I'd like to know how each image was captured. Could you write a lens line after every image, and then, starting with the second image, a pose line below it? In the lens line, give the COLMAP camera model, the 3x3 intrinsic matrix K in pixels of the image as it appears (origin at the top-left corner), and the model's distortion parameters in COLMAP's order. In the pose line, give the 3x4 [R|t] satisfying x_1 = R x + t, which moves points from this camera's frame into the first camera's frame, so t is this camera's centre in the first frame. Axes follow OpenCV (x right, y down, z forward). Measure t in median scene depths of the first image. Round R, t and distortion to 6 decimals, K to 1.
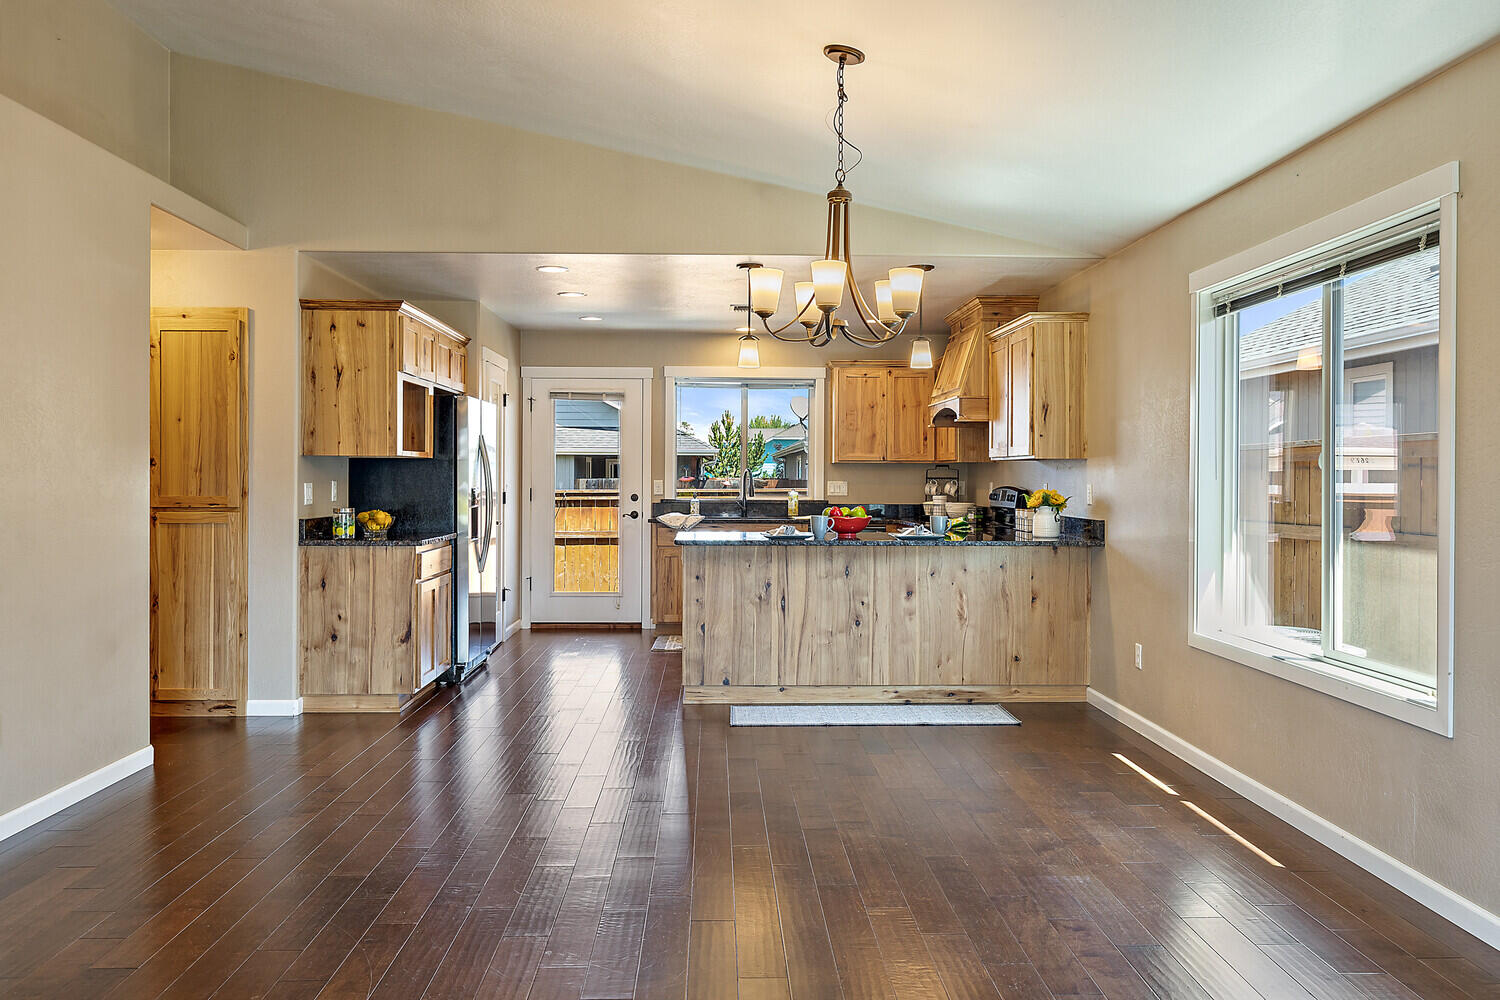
lens RADIAL K [[1237.1, 0, 750.1], [0, 1237.1, 478.6], [0, 0, 1]] dist [-0.000759, -0.000110]
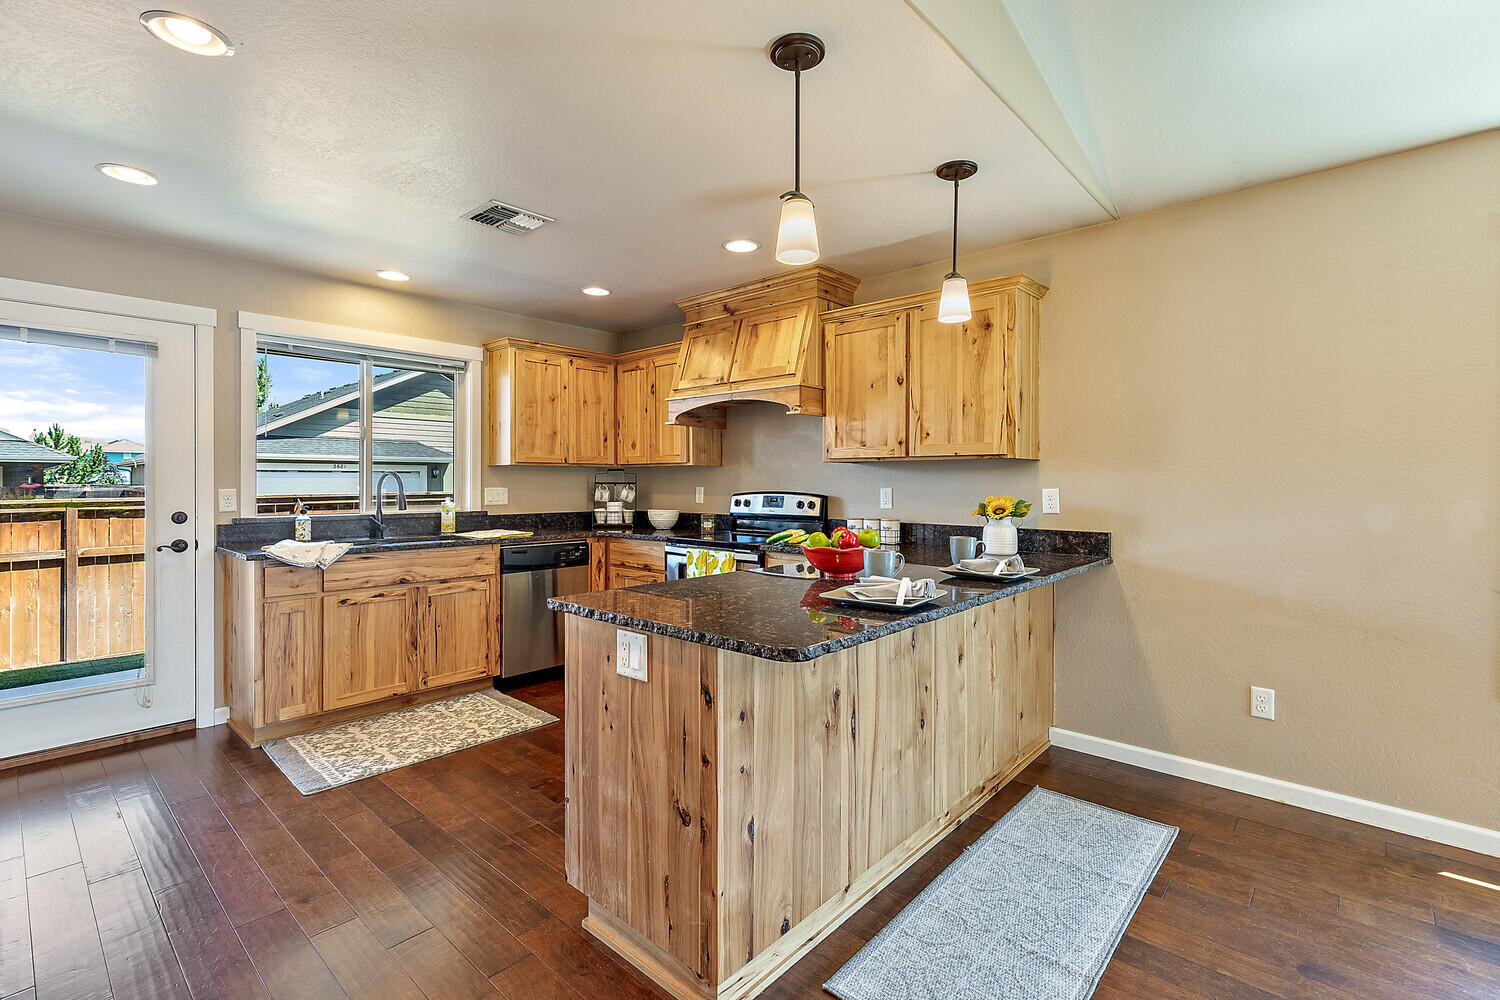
lens RADIAL K [[681.5, 0, 752.9], [0, 681.5, 483.1], [0, 0, 1]] dist [0.005375, 0.000059]
pose [[0.690024, -0.005348, 0.723767, -0.146051], [0.005118, 0.999984, 0.002509, -0.001160], [-0.723768, 0.001973, 0.690040, 0.576953]]
